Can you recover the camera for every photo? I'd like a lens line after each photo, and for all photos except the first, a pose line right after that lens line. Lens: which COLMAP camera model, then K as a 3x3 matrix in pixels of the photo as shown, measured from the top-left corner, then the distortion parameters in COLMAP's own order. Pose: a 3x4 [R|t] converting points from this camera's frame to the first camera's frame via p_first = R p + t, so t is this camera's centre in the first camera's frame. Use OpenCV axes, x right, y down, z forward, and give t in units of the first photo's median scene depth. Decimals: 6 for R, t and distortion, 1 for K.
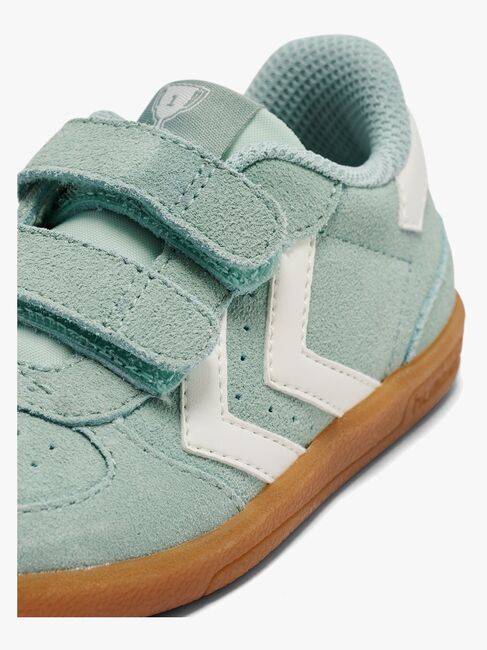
lens RADIAL K [[2249.4, 0, 243.4], [0, 2249.4, 325.1], [0, 0, 1]] dist [-0.617639, 0.000000]
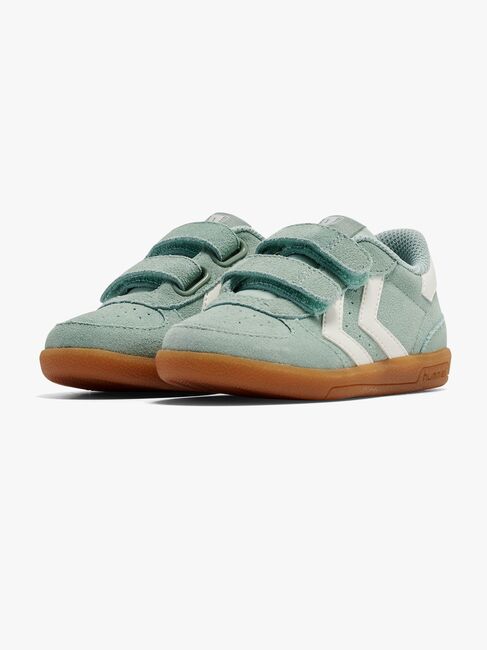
lens RADIAL K [[2249.4, 0, 243.1], [0, 2249.4, 324.8], [0, 0, 1]] dist [-0.617639, 0.000000]
pose [[0.995552, 0.080106, -0.049594, 0.006206], [-0.092378, 0.933397, -0.346752, 0.846758], [0.018514, 0.349791, 0.936645, -1.183168]]
